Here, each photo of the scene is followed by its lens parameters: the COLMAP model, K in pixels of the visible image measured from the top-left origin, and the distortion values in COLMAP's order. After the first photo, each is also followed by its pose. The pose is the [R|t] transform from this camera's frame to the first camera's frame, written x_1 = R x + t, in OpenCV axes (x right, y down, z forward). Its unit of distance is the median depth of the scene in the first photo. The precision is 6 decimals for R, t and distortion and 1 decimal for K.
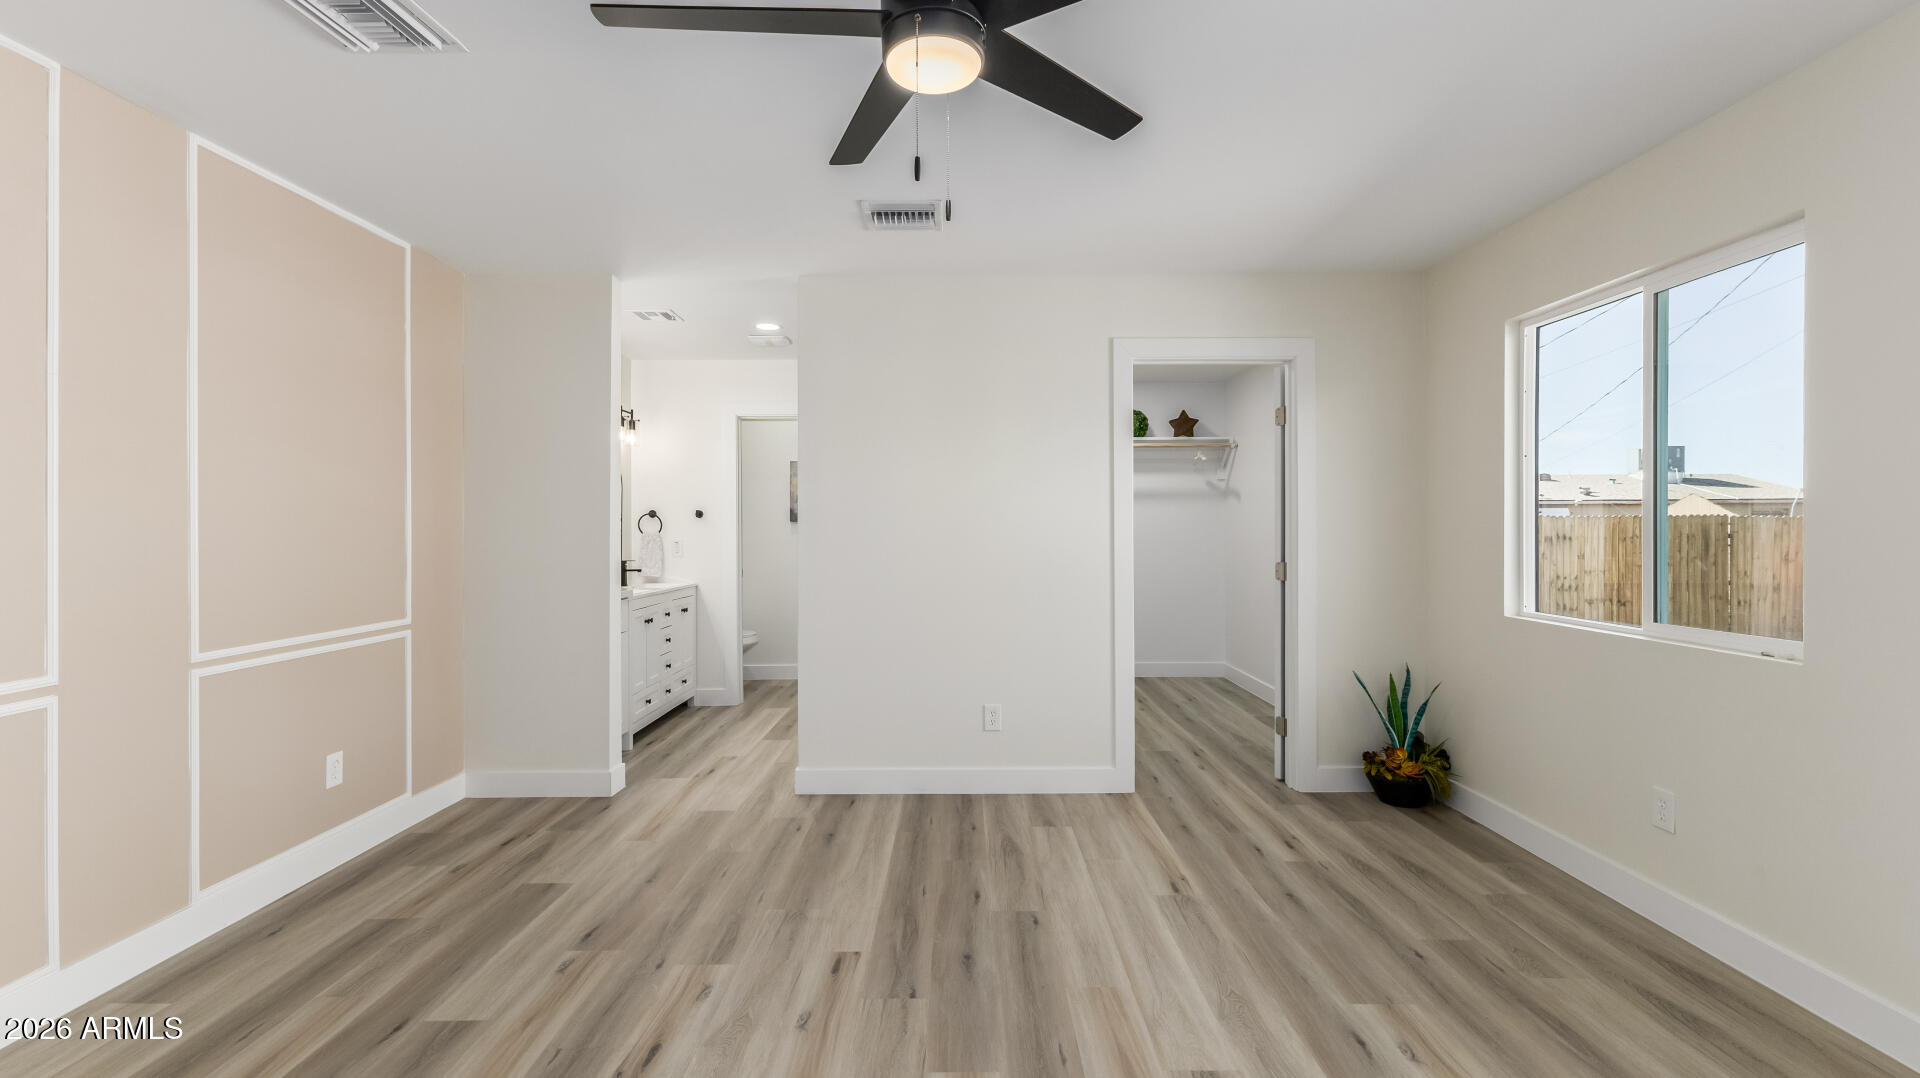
lens RADIAL K [[830.2, 0, 964.3], [0, 830.2, 530.7], [0, 0, 1]] dist [0.004533, 0.000109]
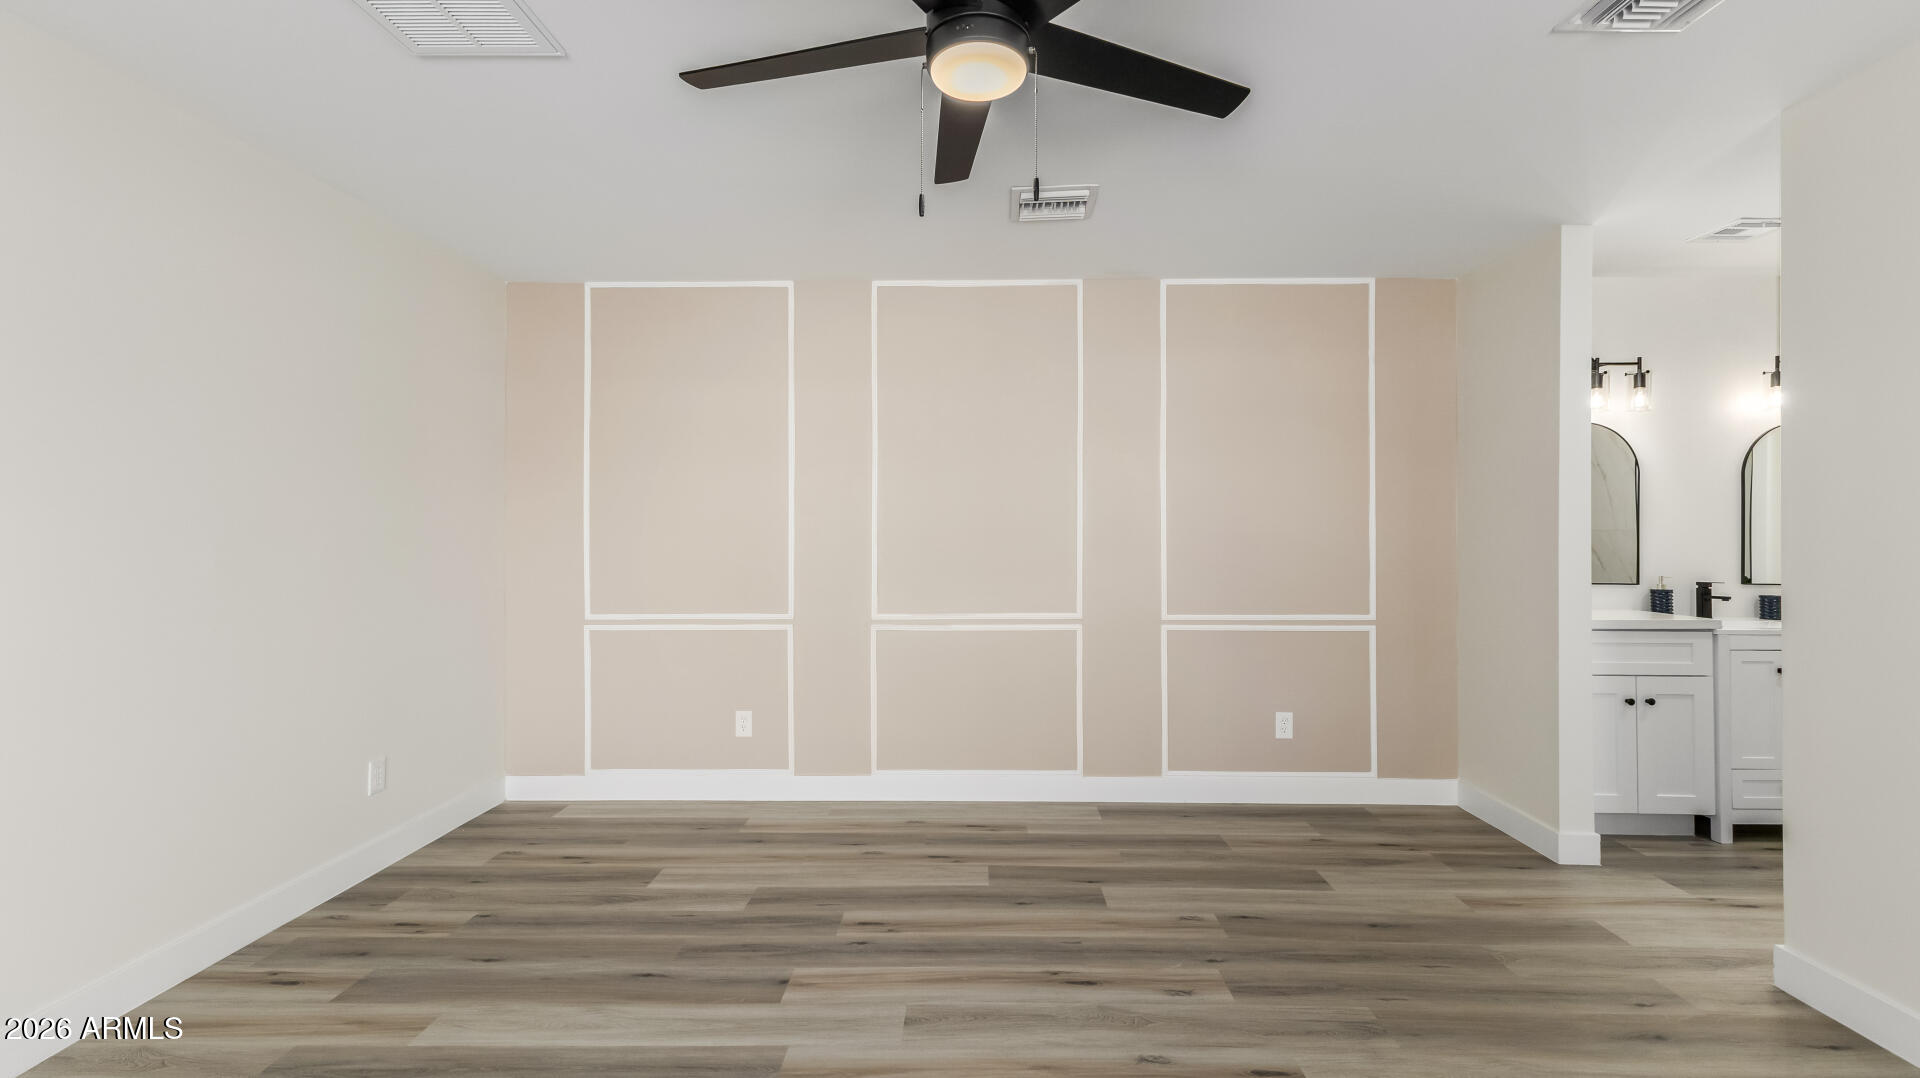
lens RADIAL K [[830.0, 0, 960.3], [0, 830.0, 523.2], [0, 0, 1]] dist [0.002784, 0.000271]
pose [[-0.026130, -0.005699, -0.999642, 0.479821], [-0.004886, 0.999973, -0.005573, -0.008693], [0.999647, 0.004739, -0.026157, 0.506629]]
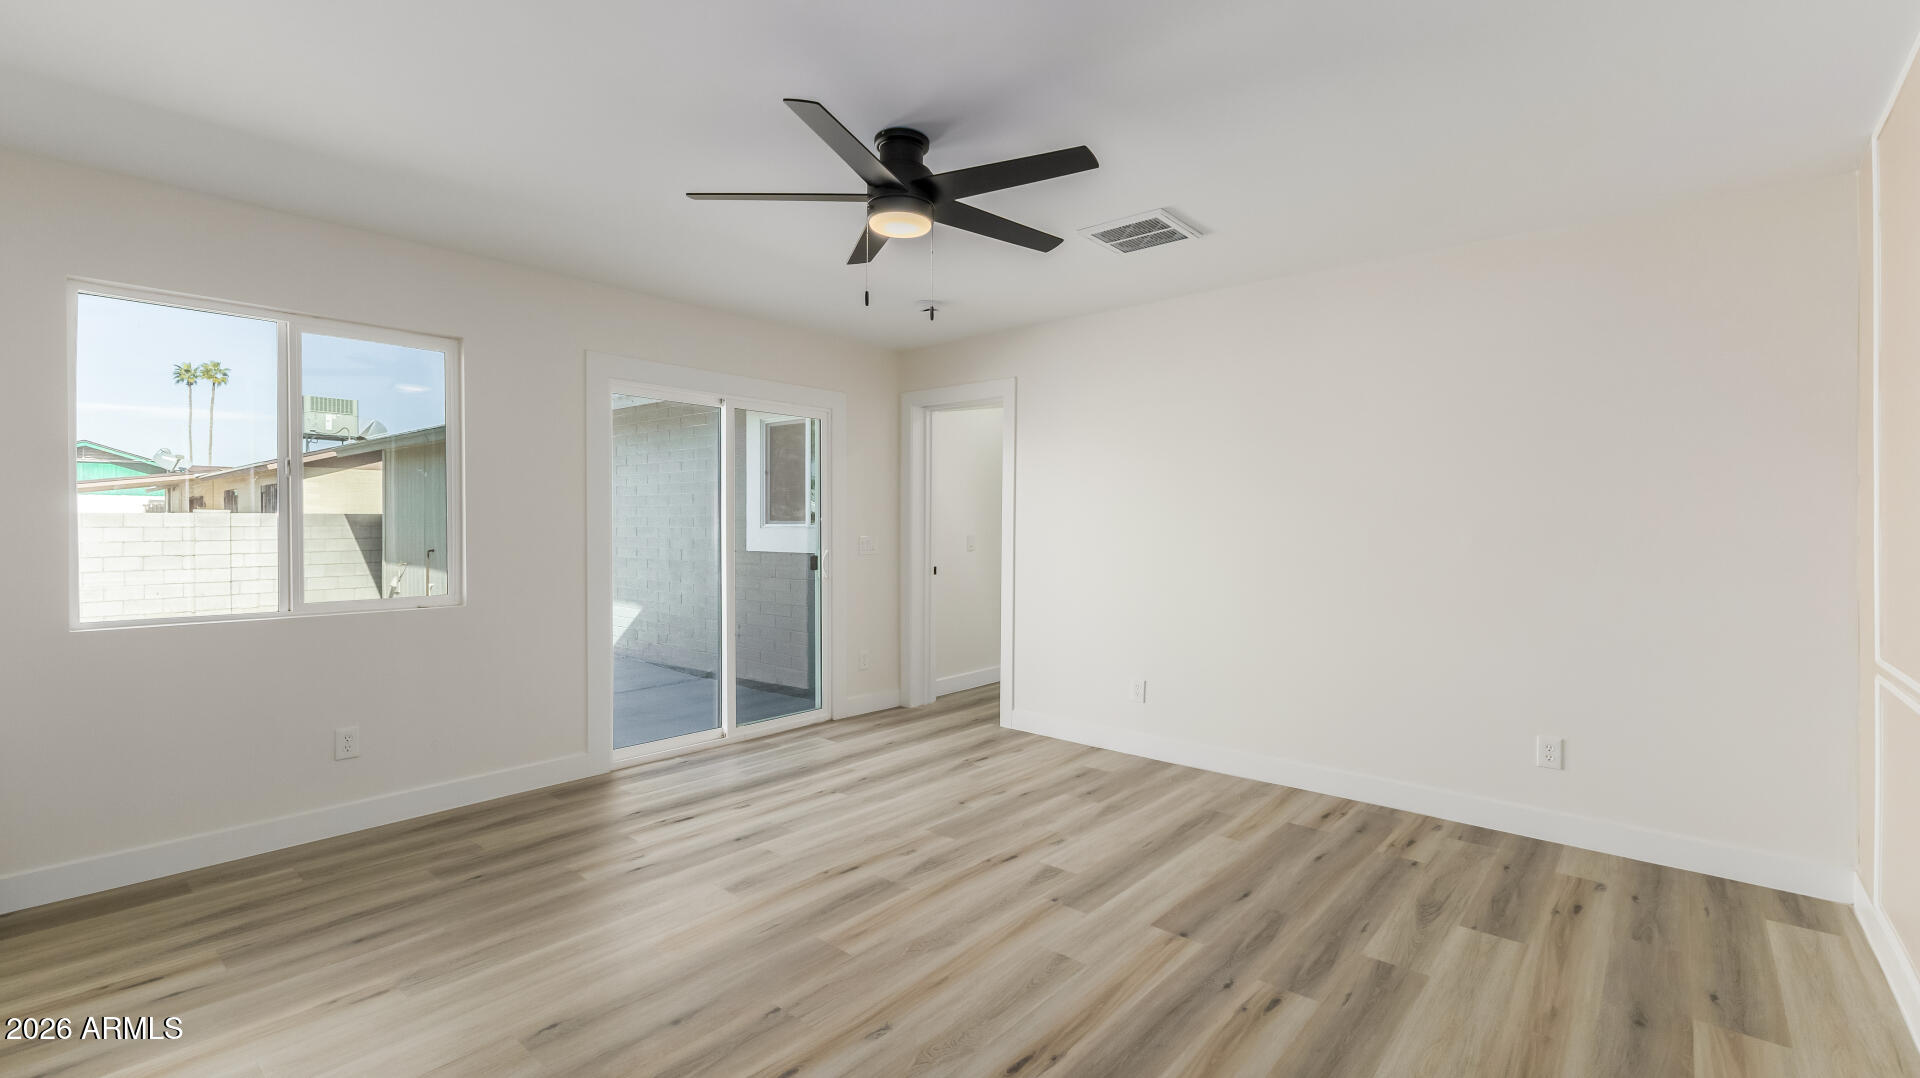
lens RADIAL K [[830.2, 0, 964.3], [0, 830.2, 530.7], [0, 0, 1]] dist [0.004533, 0.000109]
pose [[-0.759376, -0.004532, 0.650636, -0.568064], [0.002022, 0.999954, 0.009325, -0.004679], [-0.650649, 0.008397, -0.759333, 1.054294]]
